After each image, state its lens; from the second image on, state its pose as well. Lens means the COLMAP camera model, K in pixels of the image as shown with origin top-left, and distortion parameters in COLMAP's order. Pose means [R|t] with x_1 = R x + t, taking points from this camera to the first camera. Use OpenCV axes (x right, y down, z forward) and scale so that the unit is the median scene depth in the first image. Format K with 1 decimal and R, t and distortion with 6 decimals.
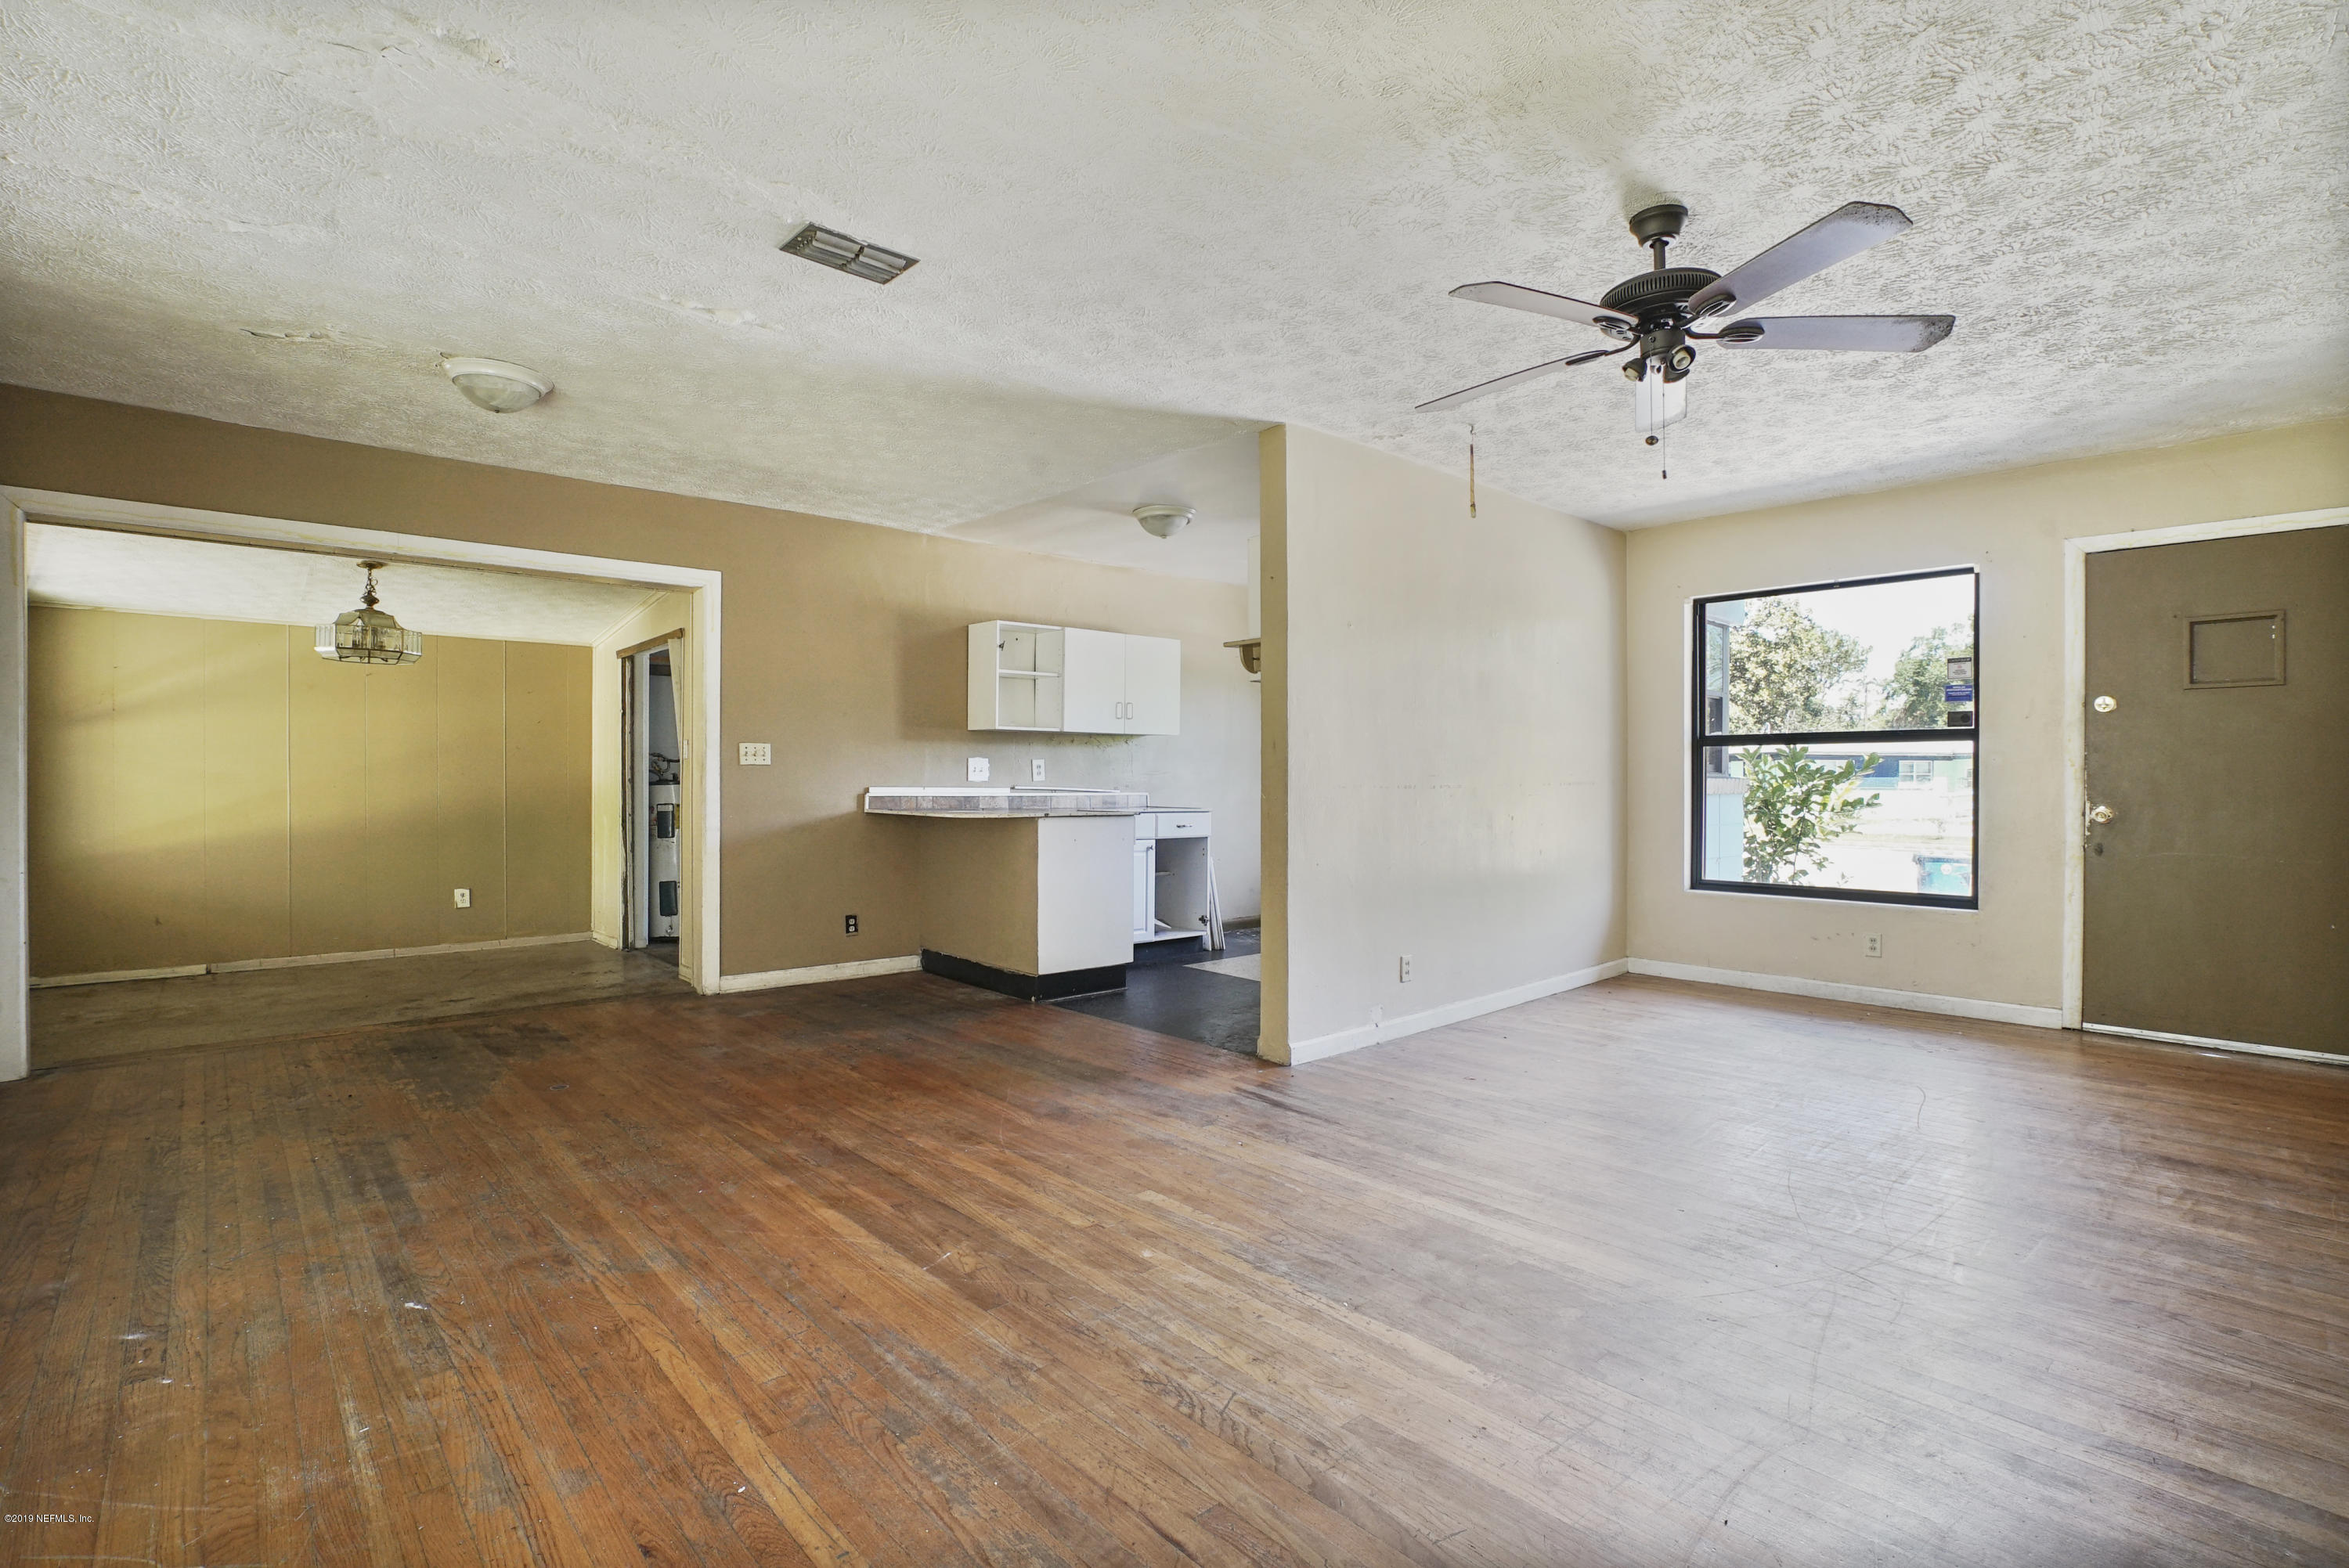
lens RADIAL K [[1099.2, 0, 1177.3], [0, 1099.2, 790.7], [0, 0, 1]] dist [-0.033633, 0.008672]
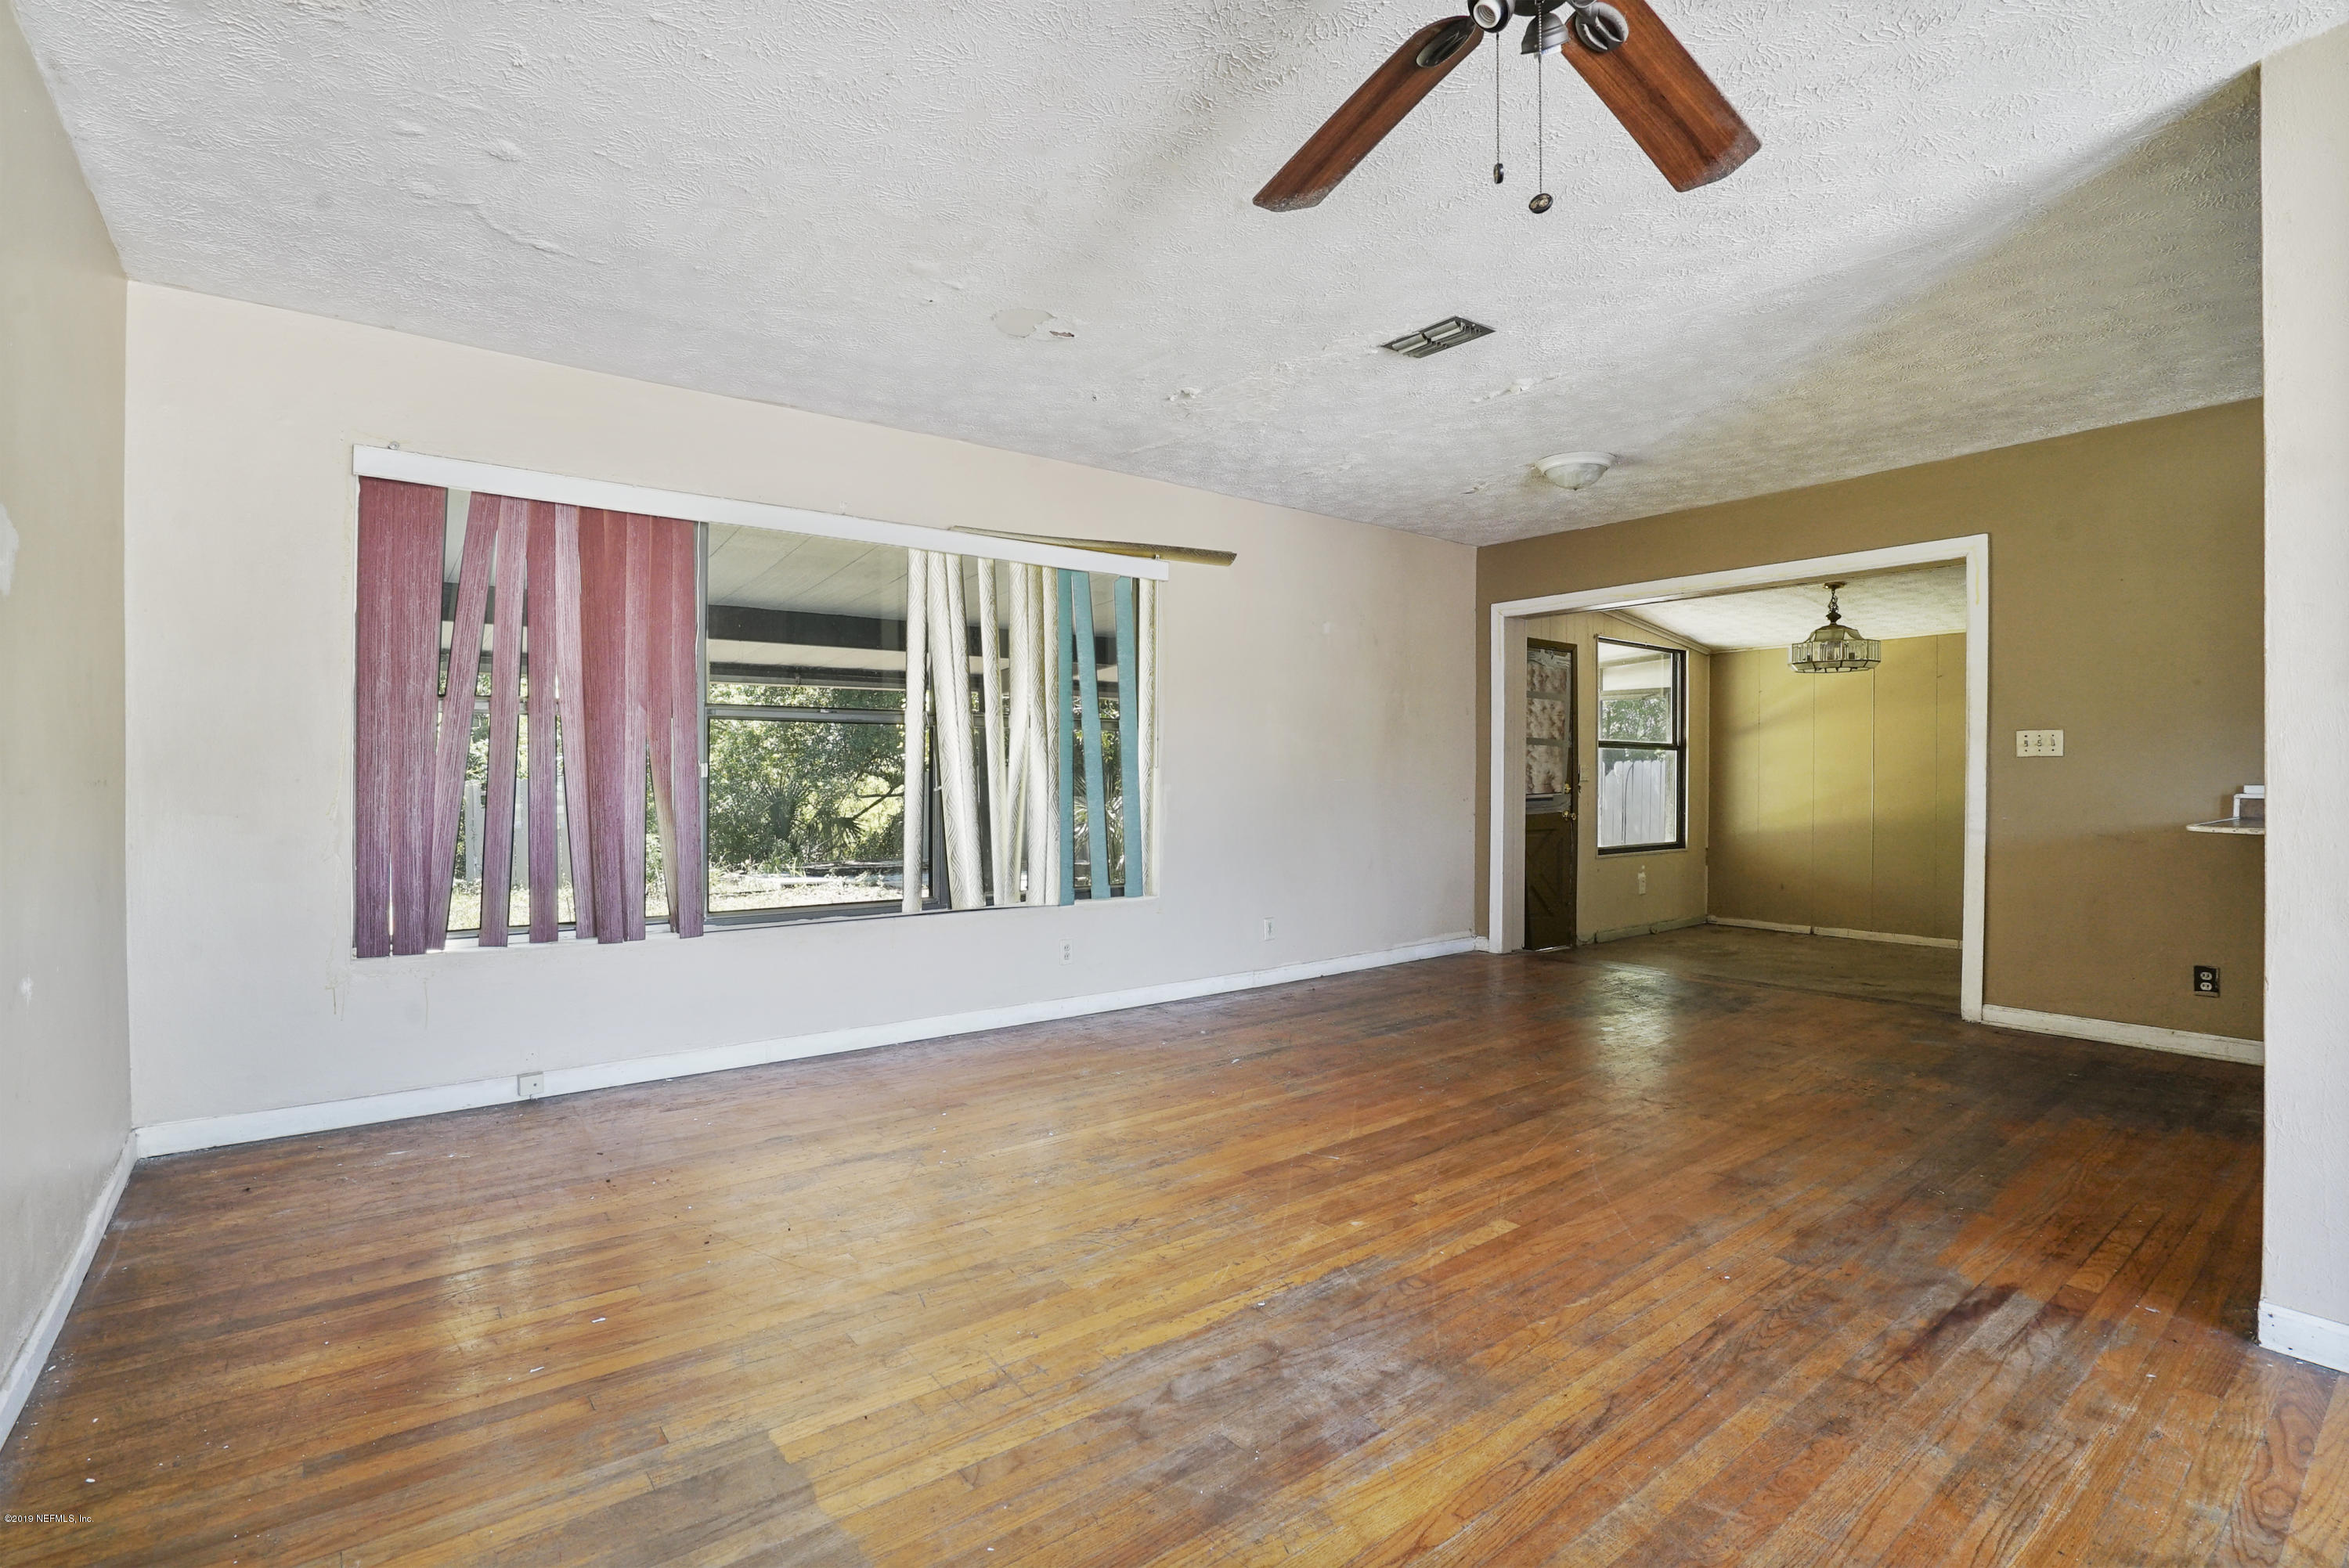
lens RADIAL K [[1099.2, 0, 1147.9], [0, 1099.2, 779.0], [0, 0, 1]] dist [-0.033633, 0.008672]
pose [[-0.078488, 0.001240, -0.996914, 0.928393], [-0.011671, 0.999930, 0.002163, -0.002035], [0.996847, 0.011804, -0.078468, 0.789411]]
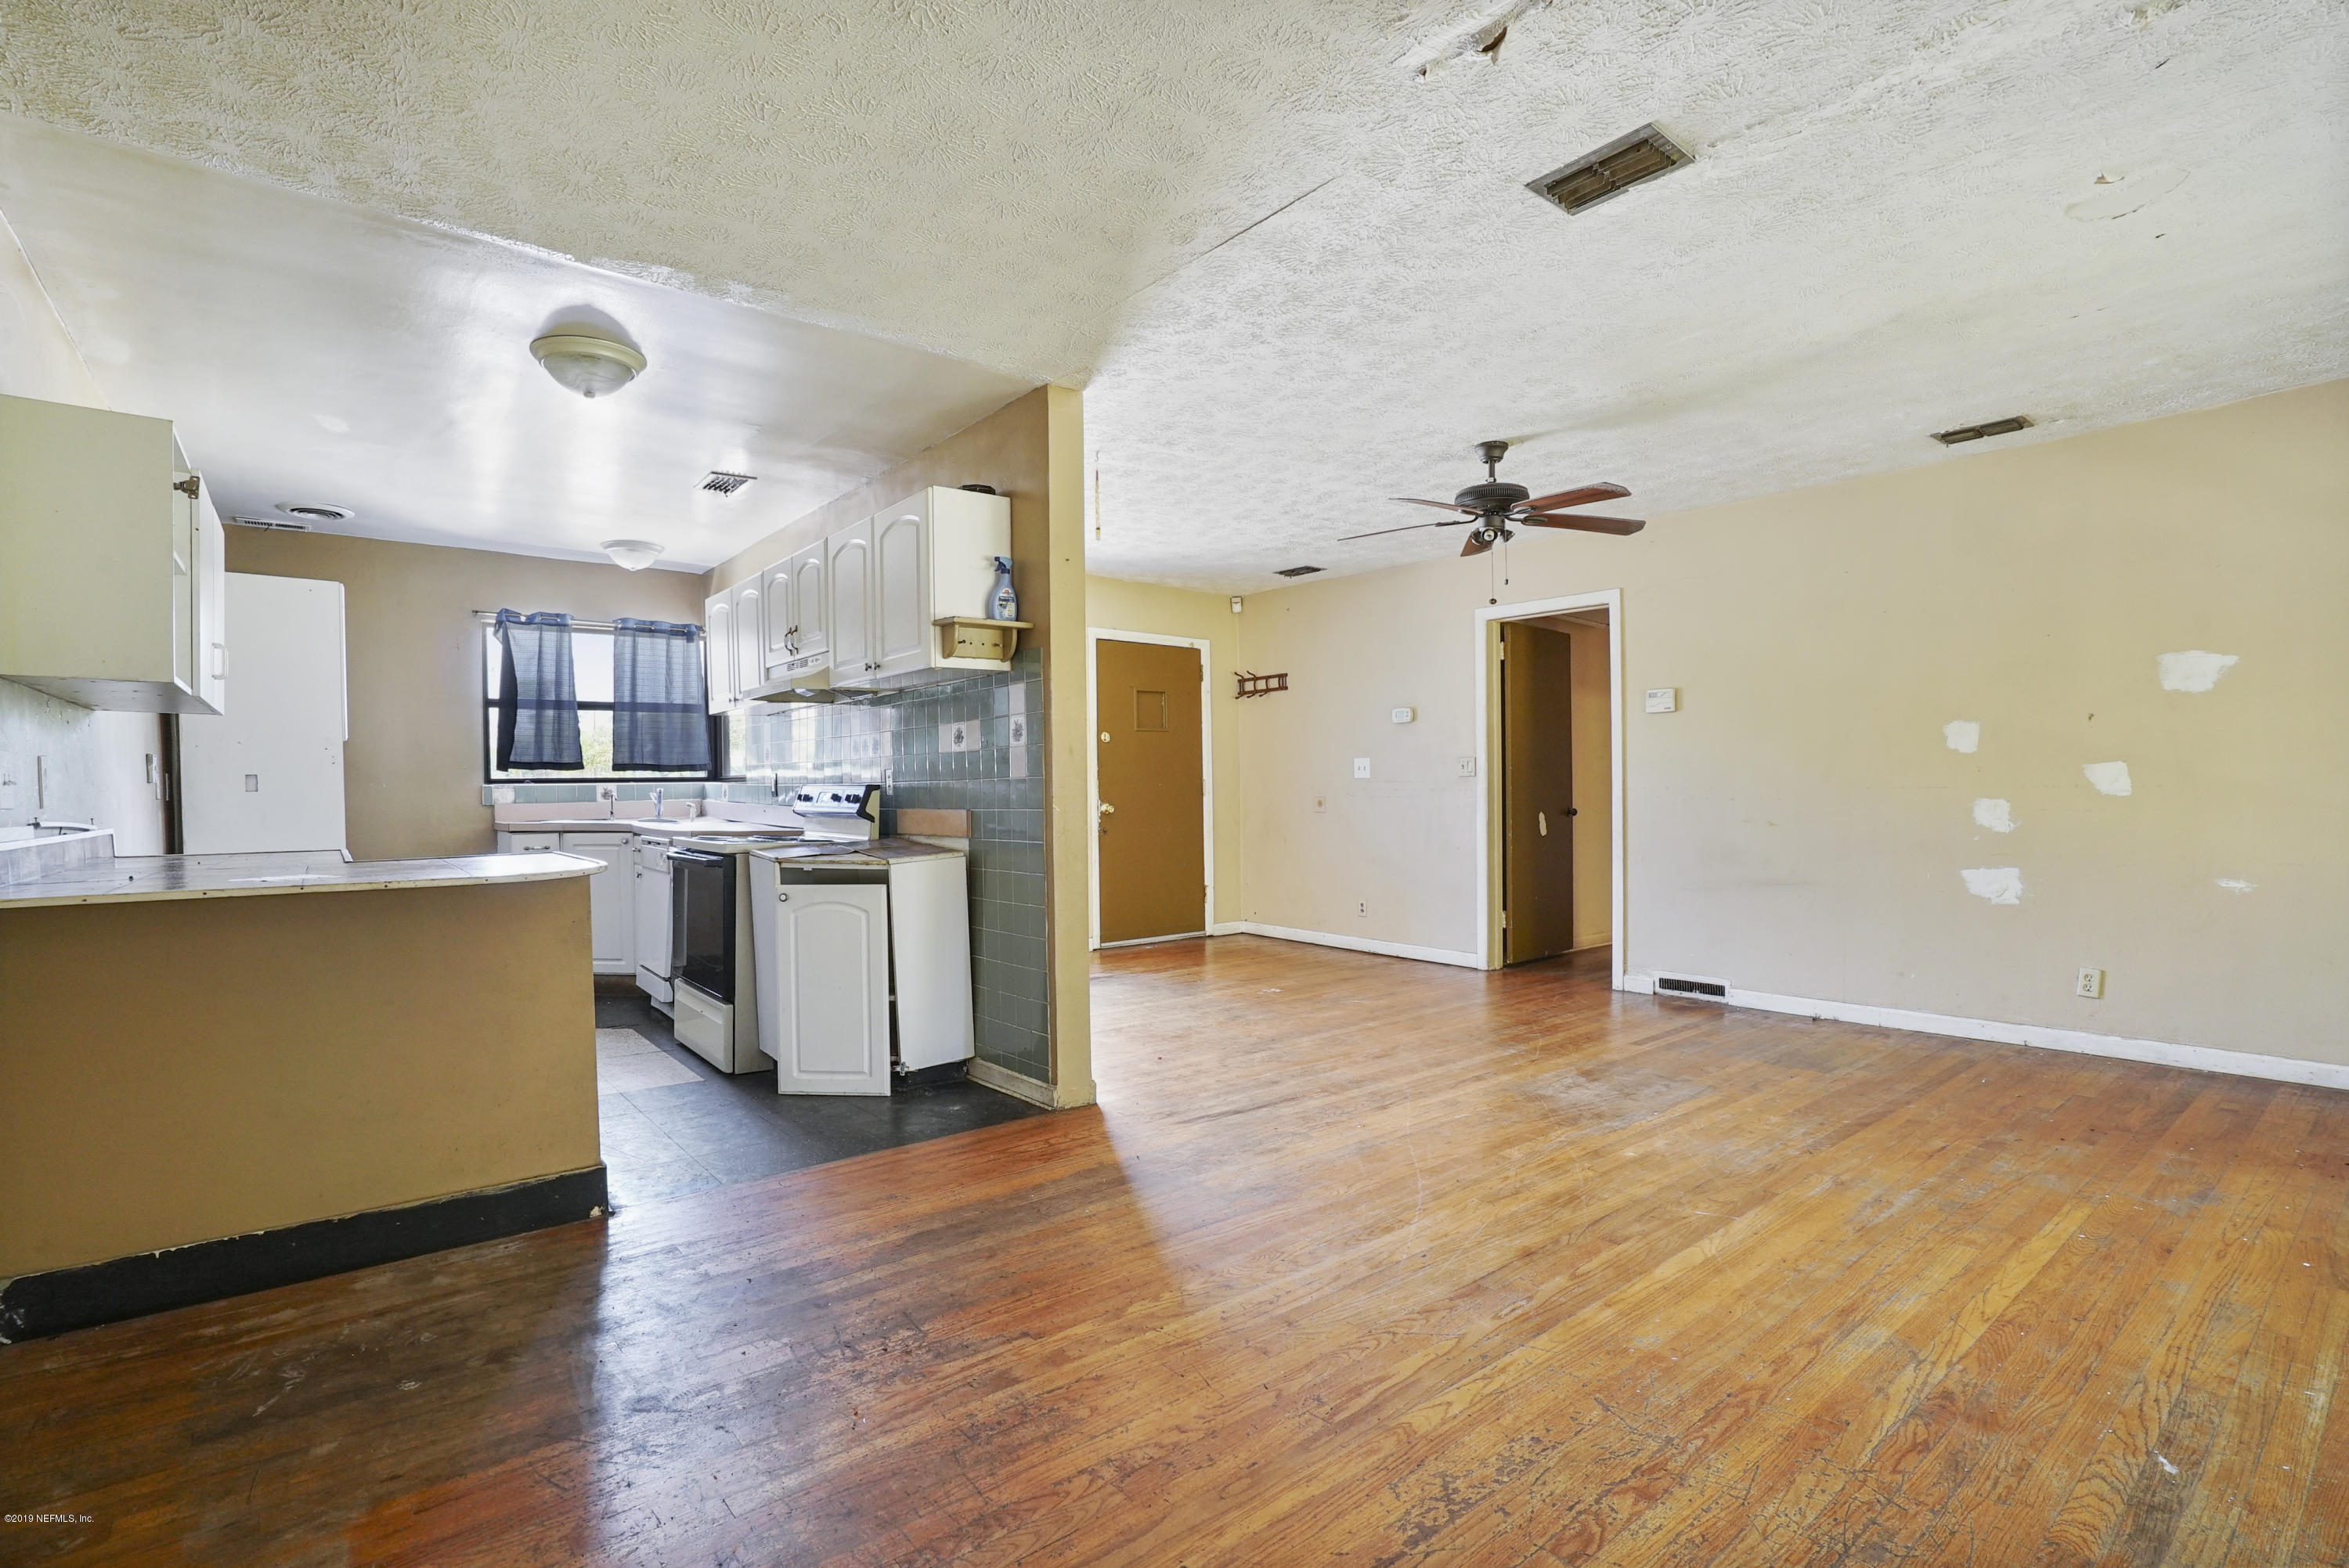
lens RADIAL K [[1099.2, 0, 1165.5], [0, 1099.2, 814.0], [0, 0, 1]] dist [-0.033633, 0.008672]
pose [[0.050039, -0.022776, 0.998488, -1.185509], [0.020748, 0.999548, 0.021760, -0.010927], [-0.998532, 0.019627, 0.050489, 1.322112]]
